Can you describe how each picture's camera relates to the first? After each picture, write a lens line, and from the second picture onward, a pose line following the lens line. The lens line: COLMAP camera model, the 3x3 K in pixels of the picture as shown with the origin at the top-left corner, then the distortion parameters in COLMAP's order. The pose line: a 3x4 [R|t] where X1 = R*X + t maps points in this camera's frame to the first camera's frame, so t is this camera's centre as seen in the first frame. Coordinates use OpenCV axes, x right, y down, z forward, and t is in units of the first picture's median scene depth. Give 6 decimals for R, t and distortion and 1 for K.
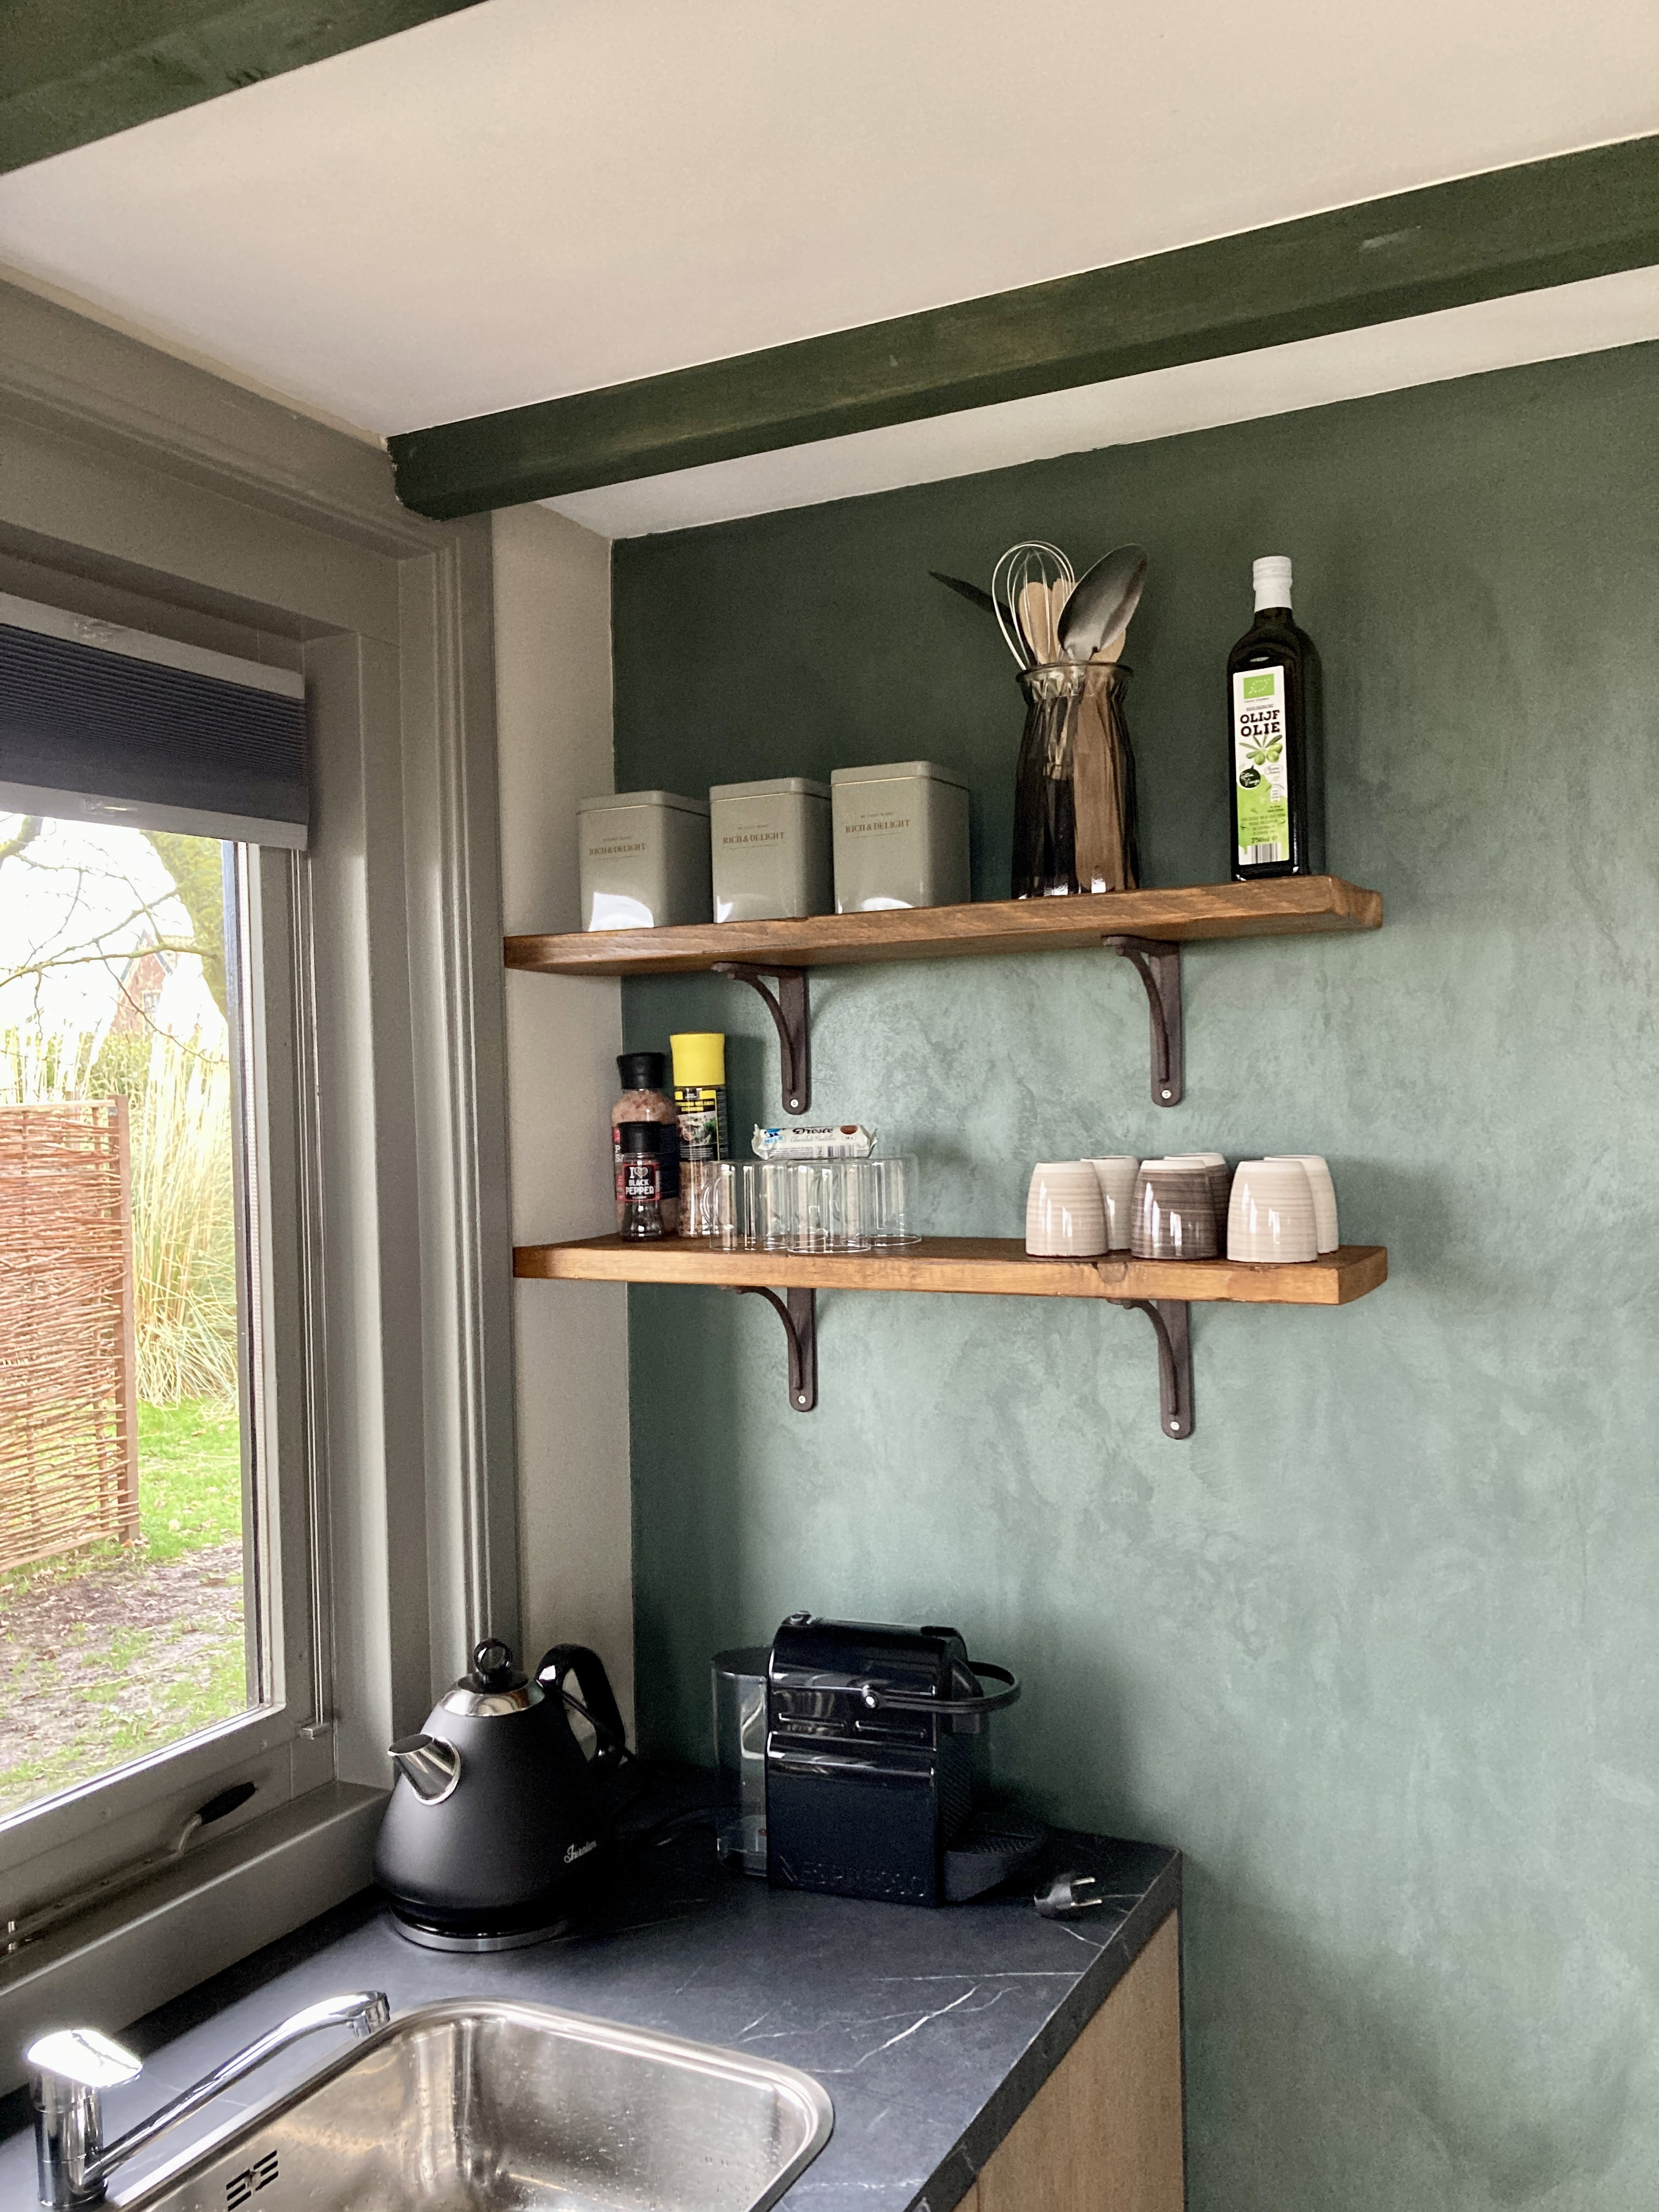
lens RADIAL K [[1801.1, 0, 836.5], [0, 1801.1, 1118.0], [0, 0, 1]] dist [0.040138, -0.079187]
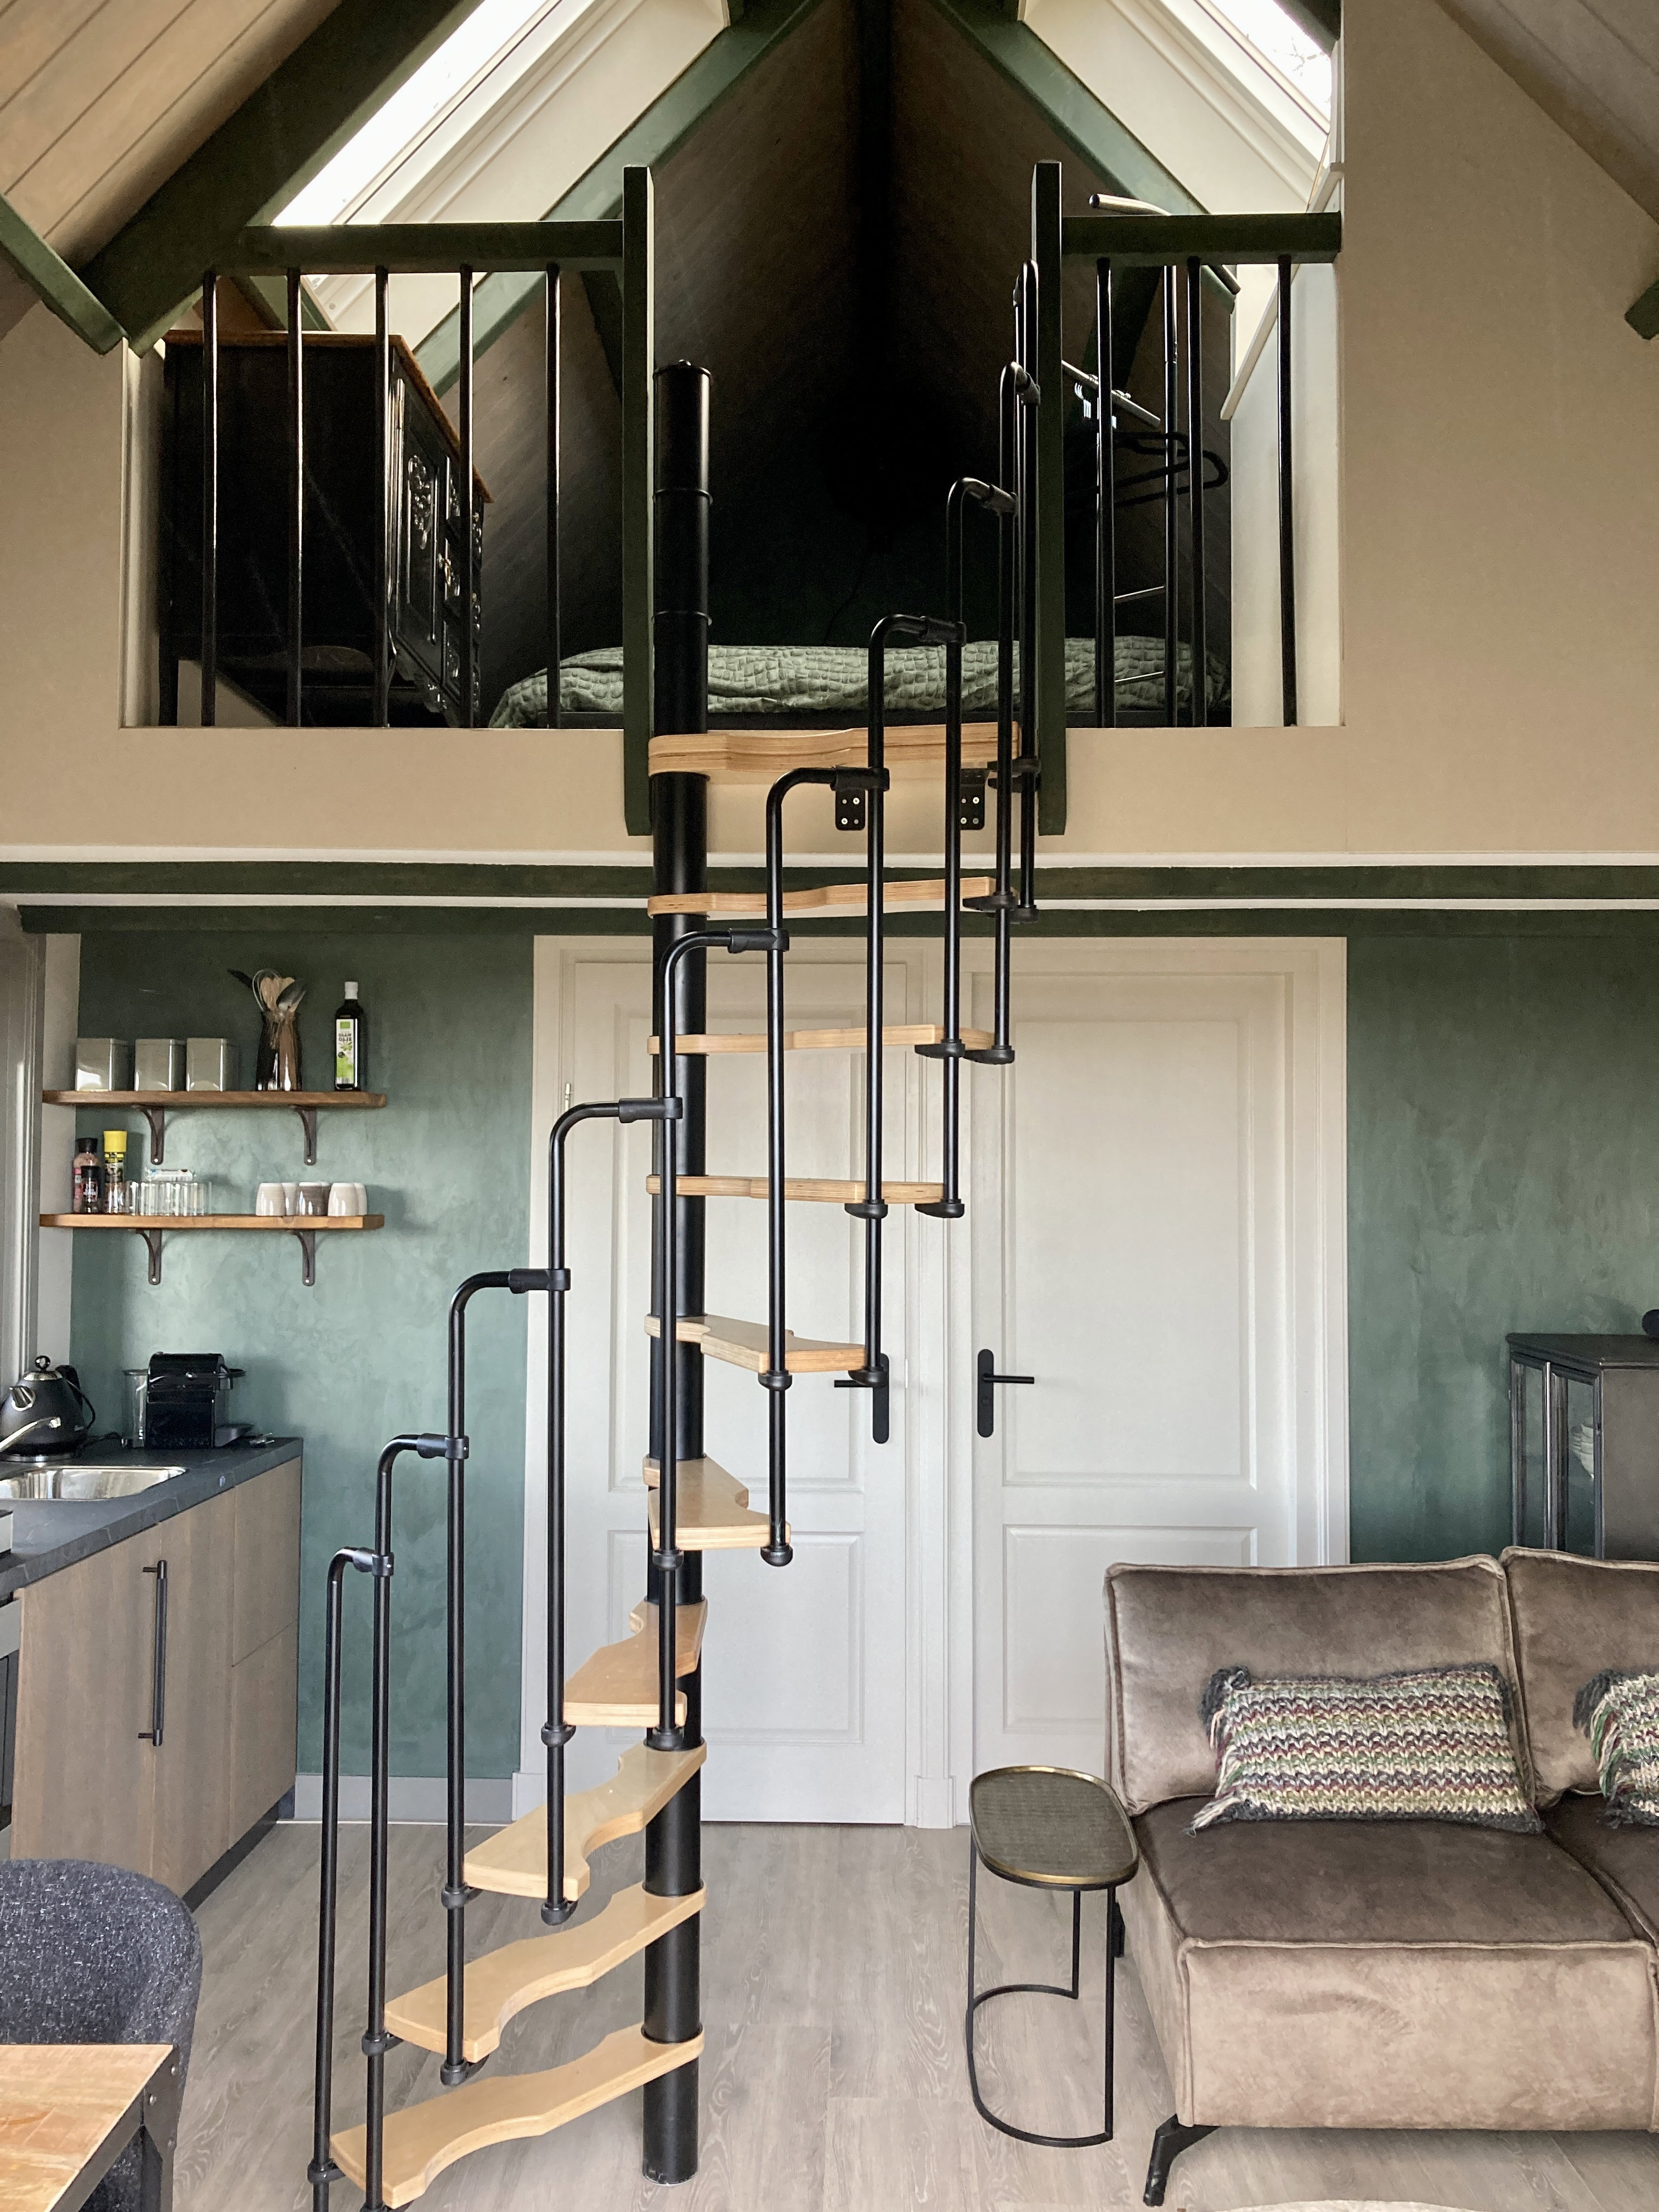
lens RADIAL K [[1801.1, 0, 836.5], [0, 1801.1, 1118.0], [0, 0, 1]] dist [0.040138, -0.079187]
pose [[0.896343, 0.044844, 0.441087, -0.315788], [-0.020797, 0.998029, -0.059205, 0.067660], [-0.442873, 0.043894, 0.895509, -1.834753]]
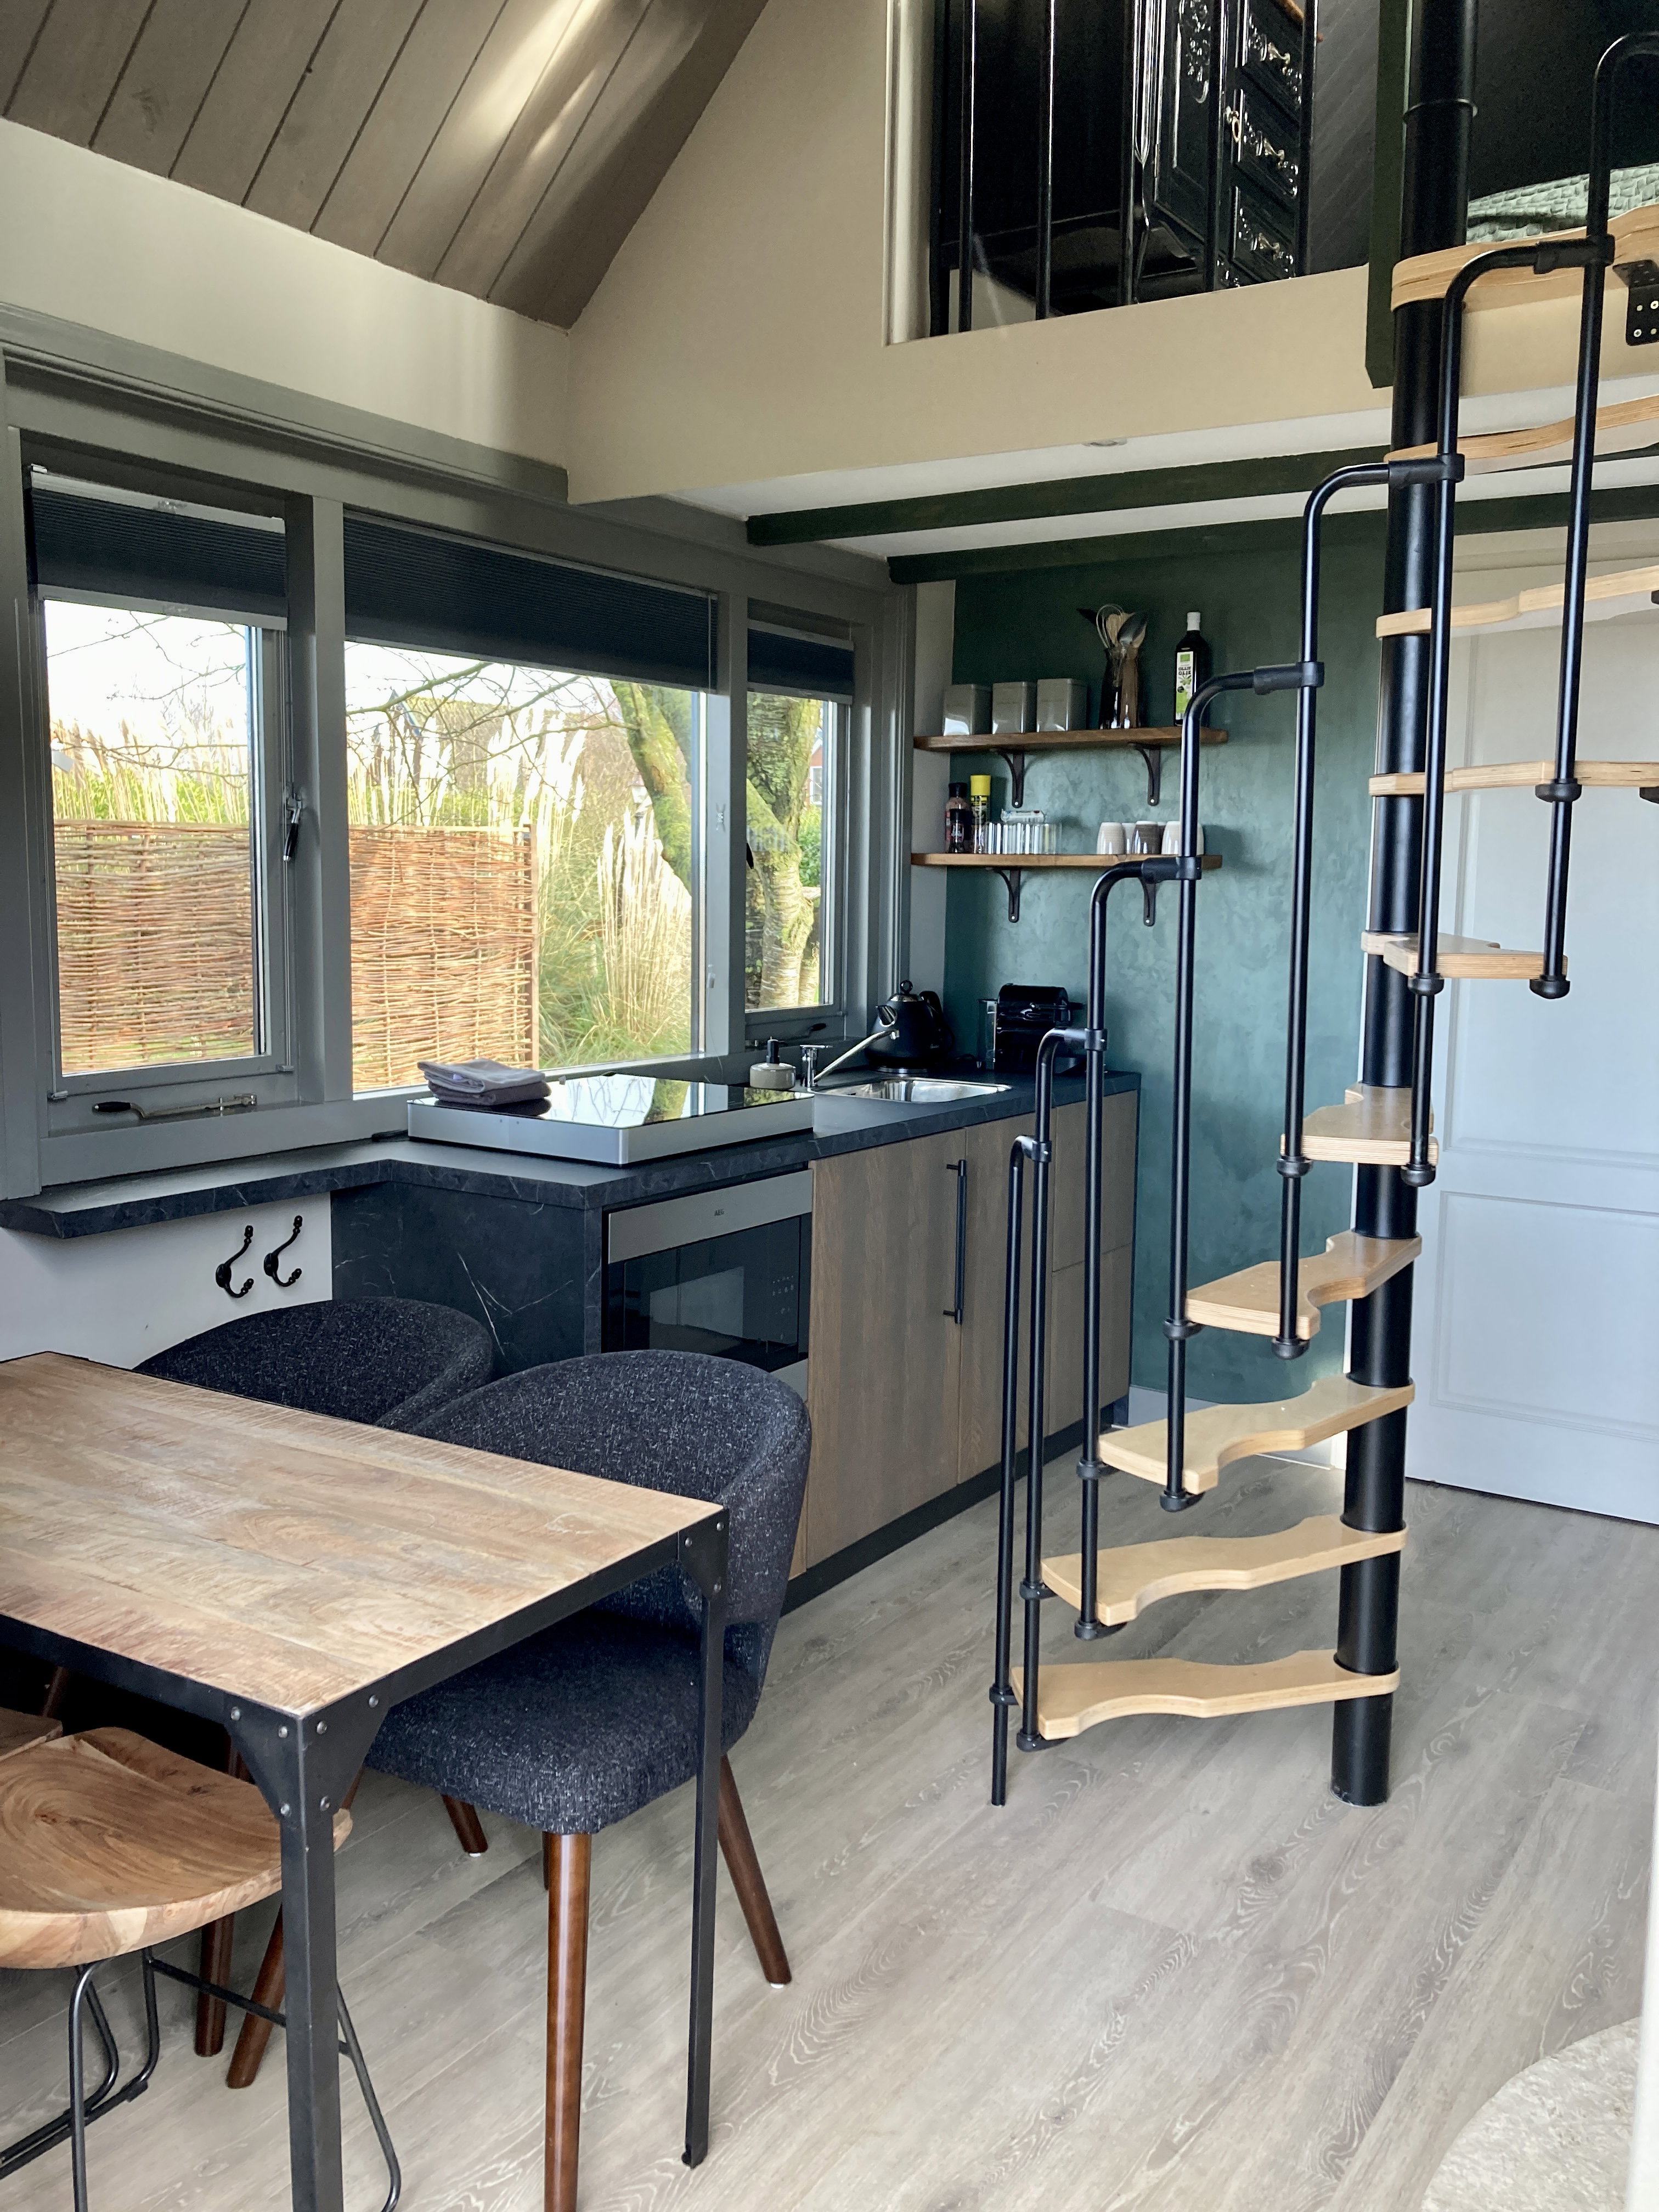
lens RADIAL K [[1801.1, 0, 836.5], [0, 1801.1, 1118.0], [0, 0, 1]] dist [0.040138, -0.079187]
pose [[0.993513, 0.050940, -0.101672, 0.006961], [-0.038202, 0.991608, 0.123510, 0.144909], [0.107110, -0.118825, 0.987121, -1.844994]]
